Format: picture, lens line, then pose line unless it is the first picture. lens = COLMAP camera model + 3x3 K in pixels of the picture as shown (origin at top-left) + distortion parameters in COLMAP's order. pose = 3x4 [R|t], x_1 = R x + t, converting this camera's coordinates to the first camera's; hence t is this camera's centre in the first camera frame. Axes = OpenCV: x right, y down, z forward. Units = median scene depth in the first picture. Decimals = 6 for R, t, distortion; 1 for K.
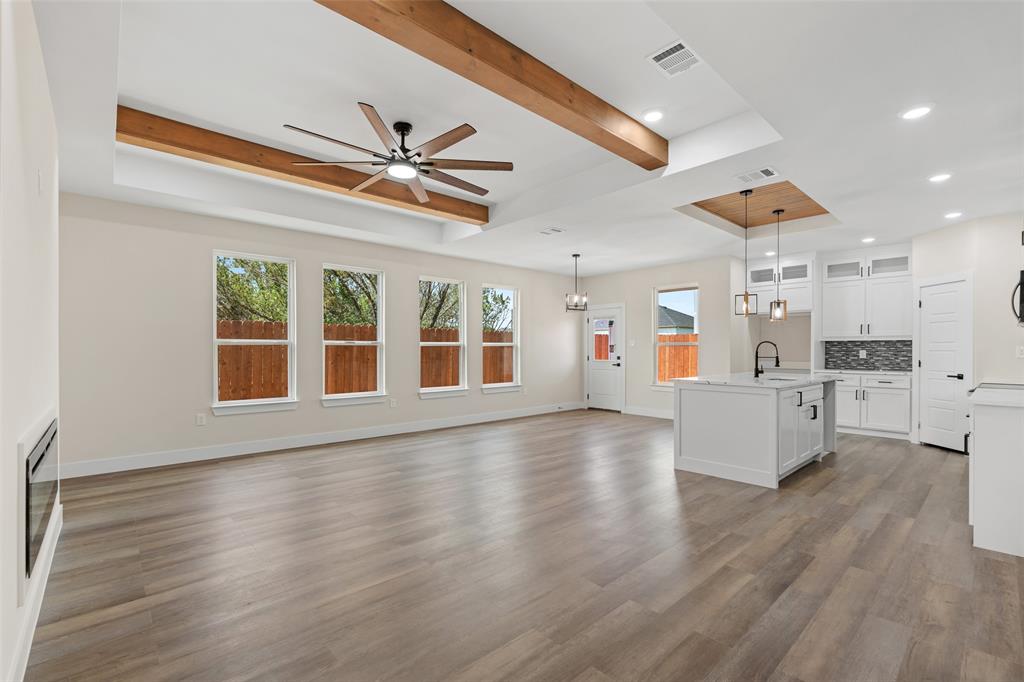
lens RADIAL K [[450.0, 0, 508.8], [0, 450.0, 349.9], [0, 0, 1]] dist [-0.010019, -0.000257]
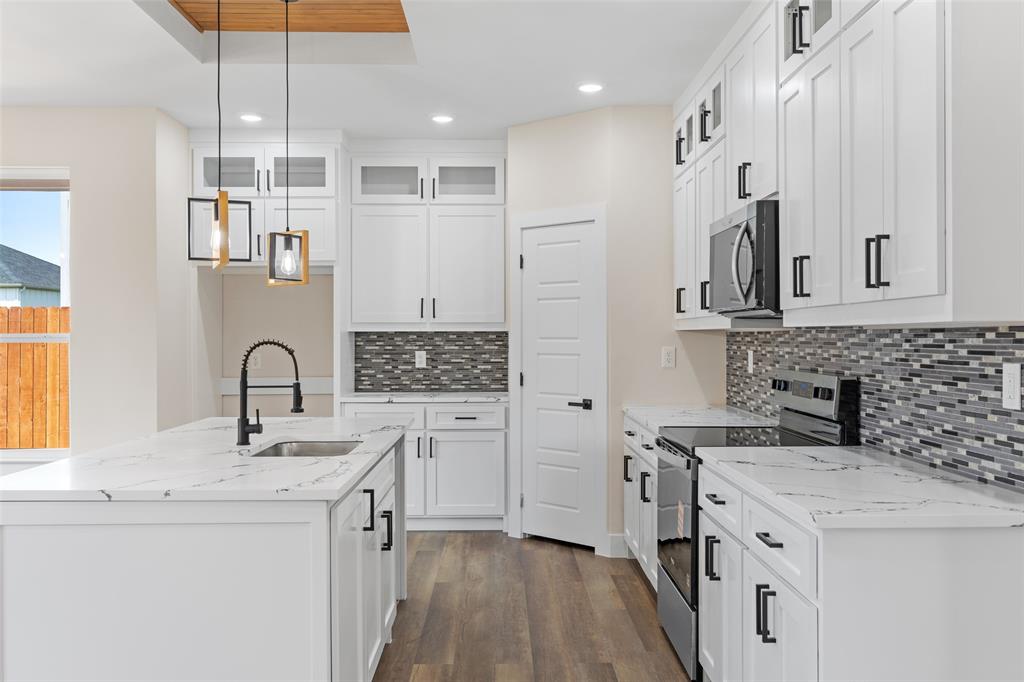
lens RADIAL K [[909.9, 0, 511.7], [0, 909.9, 340.1], [0, 0, 1]] dist [0.005994, -0.007794]
pose [[0.660148, -0.008083, 0.751092, 0.121022], [0.004649, 0.999967, 0.006675, -0.018250], [-0.751122, -0.000914, 0.660163, 0.286274]]
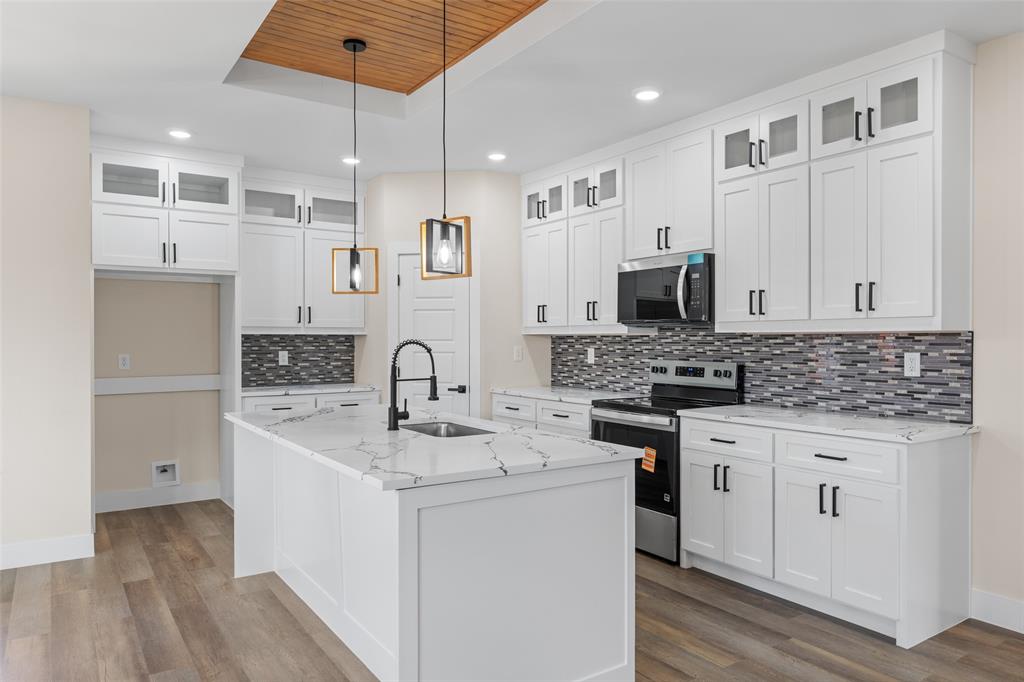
lens RADIAL K [[686.9, 0, 511.6], [0, 686.9, 345.9], [0, 0, 1]] dist [-0.003270, -0.001284]
pose [[0.141181, -0.012852, 0.989900, -0.038723], [0.001041, 0.999917, 0.012833, -0.017667], [-0.989983, -0.000781, 0.141183, 0.612000]]
